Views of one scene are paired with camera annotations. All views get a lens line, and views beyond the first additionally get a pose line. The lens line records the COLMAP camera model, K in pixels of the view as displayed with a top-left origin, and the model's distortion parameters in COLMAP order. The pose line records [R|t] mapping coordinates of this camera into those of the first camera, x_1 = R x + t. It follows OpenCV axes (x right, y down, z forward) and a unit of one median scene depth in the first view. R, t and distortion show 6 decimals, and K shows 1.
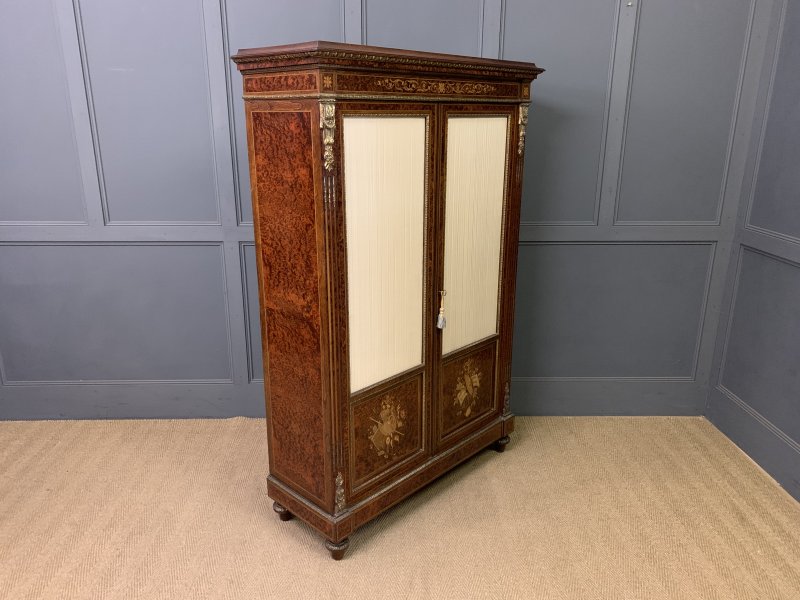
lens RADIAL K [[611.3, 0, 395.1], [0, 611.3, 298.4], [0, 0, 1]] dist [0.085800, -0.154291]
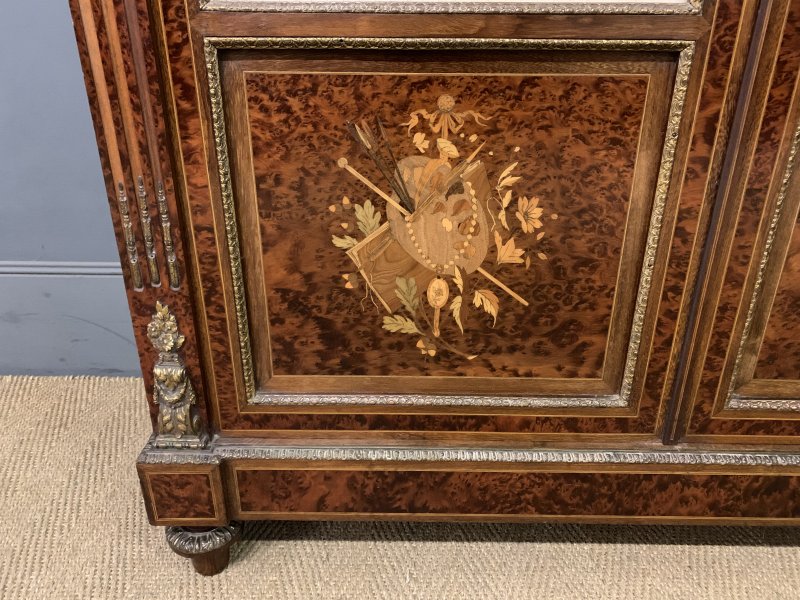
lens RADIAL K [[615.1, 0, 401.3], [0, 615.1, 289.0], [0, 0, 1]] dist [0.050261, -0.039468]
pose [[0.689979, 0.299140, -0.659124, 0.157466], [-0.214226, 0.954205, 0.208807, 0.190272], [0.691402, -0.002871, 0.722465, 0.850407]]
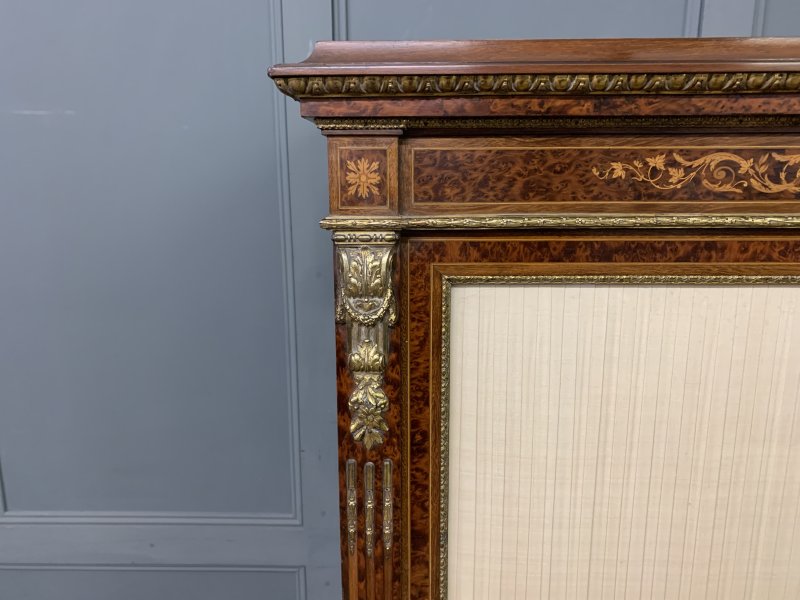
lens RADIAL K [[612.6, 0, 403.4], [0, 612.6, 305.8], [0, 0, 1]] dist [0.087378, -0.163396]
pose [[0.676414, 0.155793, -0.719856, 0.102000], [-0.208521, 0.977892, 0.015700, -0.240082], [0.706387, 0.139485, 0.693946, 0.654932]]
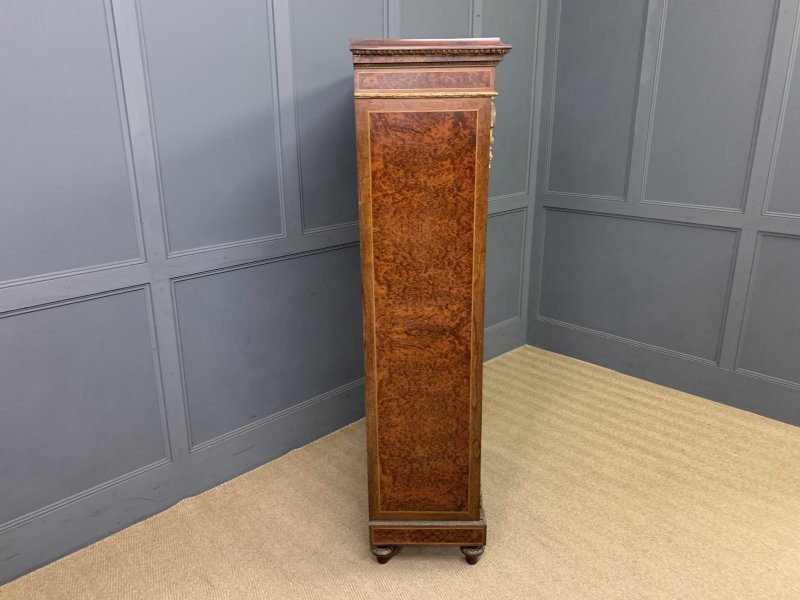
lens RADIAL K [[611.3, 0, 395.1], [0, 611.3, 298.4], [0, 0, 1]] dist [0.085800, -0.154291]
pose [[0.731328, -0.214163, 0.647528, -0.747722], [0.206658, 0.974370, 0.088860, -0.105693], [-0.649963, 0.068831, 0.756843, 0.307027]]
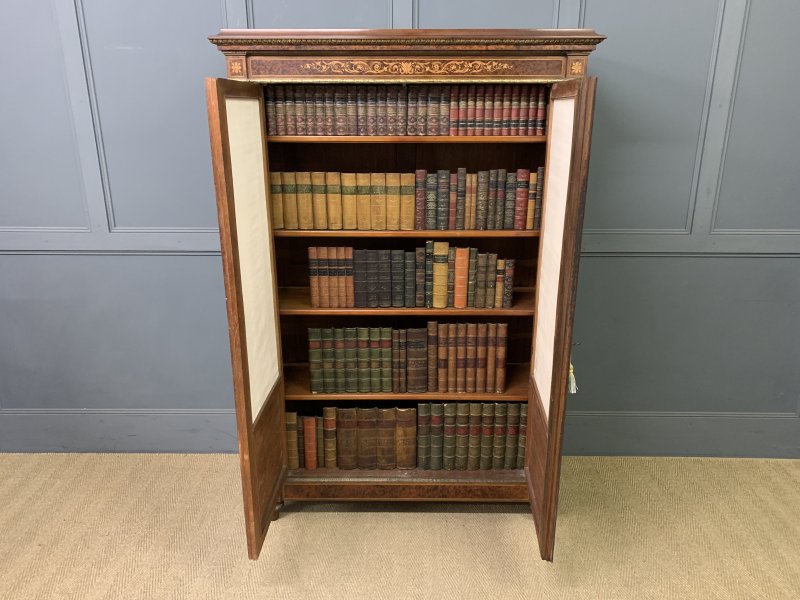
lens RADIAL K [[570.3, 0, 402.0], [0, 570.3, 279.5], [0, 0, 1]] dist [0.005314, -0.000114]
pose [[0.686344, 0.201965, -0.698672, 0.678804], [-0.207864, 0.975069, 0.077667, -0.105085], [0.696939, 0.091923, 0.711214, 0.428001]]
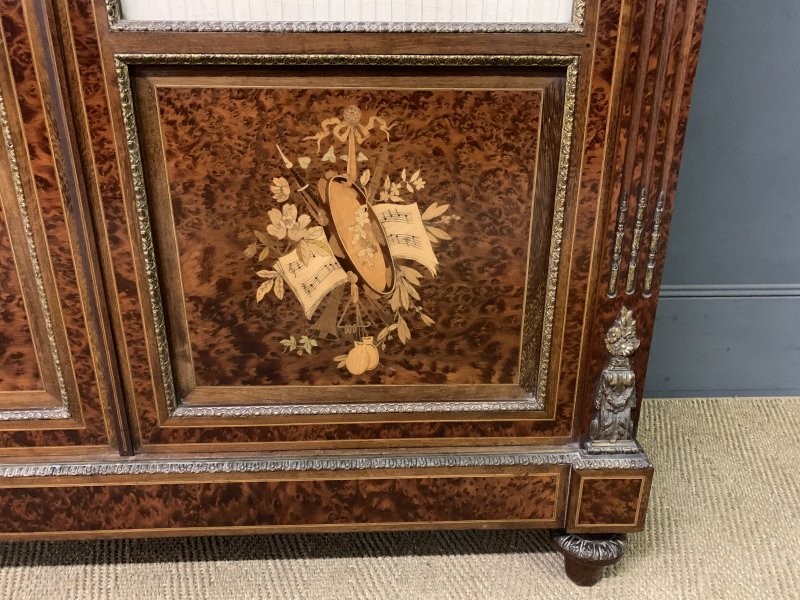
lens RADIAL K [[613.7, 0, 400.5], [0, 613.7, 246.2], [0, 0, 1]] dist [-0.000929, 0.000019]
pose [[0.716029, 0.234079, -0.657654, 0.335651], [-0.199350, 0.971438, 0.128719, 0.135332], [0.669000, 0.038936, 0.742241, 1.021433]]
